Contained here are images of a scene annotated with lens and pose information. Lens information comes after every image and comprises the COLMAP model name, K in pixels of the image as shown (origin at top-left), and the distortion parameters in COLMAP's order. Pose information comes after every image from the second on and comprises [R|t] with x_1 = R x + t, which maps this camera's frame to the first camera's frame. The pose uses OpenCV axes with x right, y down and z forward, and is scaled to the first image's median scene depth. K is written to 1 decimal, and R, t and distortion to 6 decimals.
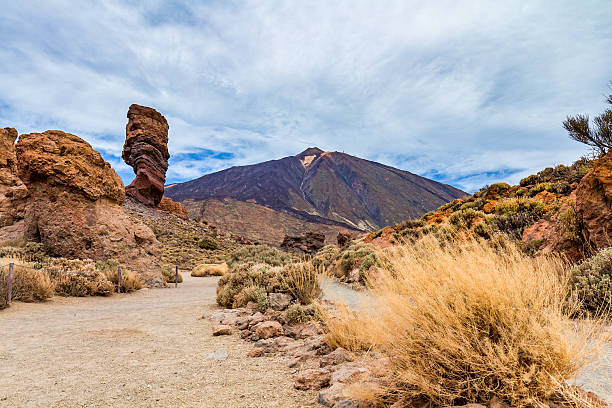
lens RADIAL K [[450.4, 0, 307.4], [0, 450.4, 205.5], [0, 0, 1]] dist [0.011737, -0.000735]
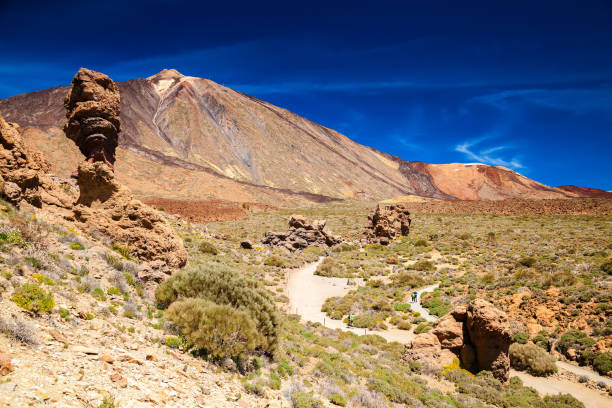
lens RADIAL K [[545.1, 0, 305.2], [0, 545.1, 201.9], [0, 0, 1]] dist [0.004079, 0.004798]
pose [[0.964163, 0.029423, 0.263675, -1.629128], [-0.056193, 0.993931, 0.094565, -0.642896], [-0.259292, -0.105993, 0.959965, -0.688850]]
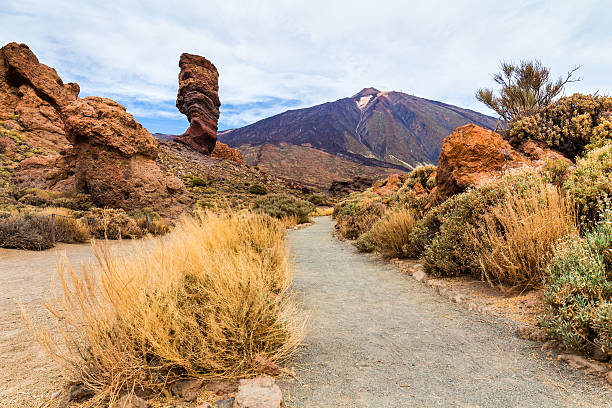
lens RADIAL K [[450.2, 0, 305.5], [0, 450.2, 205.7], [0, 0, 1]] dist [0.010702, -0.001051]
pose [[0.991741, -0.003259, -0.128216, 0.113098], [0.019303, 0.992083, 0.124094, -0.020717], [0.126797, -0.125544, 0.983952, -0.087609]]
